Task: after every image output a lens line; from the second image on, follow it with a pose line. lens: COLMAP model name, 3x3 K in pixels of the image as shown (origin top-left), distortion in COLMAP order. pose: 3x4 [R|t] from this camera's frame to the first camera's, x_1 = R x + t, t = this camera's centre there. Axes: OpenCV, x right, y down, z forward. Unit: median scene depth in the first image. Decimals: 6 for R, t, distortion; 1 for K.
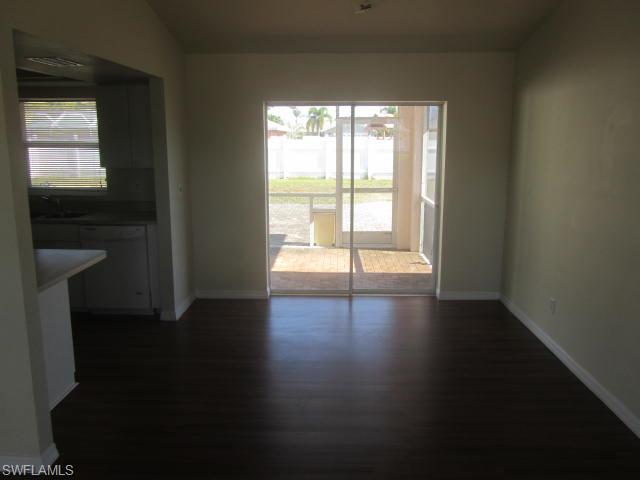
lens RADIAL K [[532.6, 0, 320.0], [0, 532.6, 240.0], [0, 0, 1]] dist [-0.031028, -0.001976]
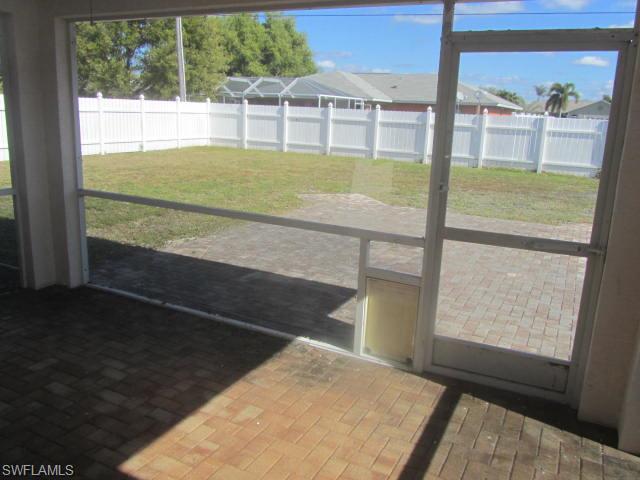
lens RADIAL K [[532.6, 0, 320.0], [0, 532.6, 240.0], [0, 0, 1]] dist [-0.031028, -0.001976]
pose [[0.907896, 0.134799, -0.396930, 0.040797], [-0.118510, 0.990796, 0.065412, -0.036764], [0.402094, -0.012347, 0.915515, 0.222443]]
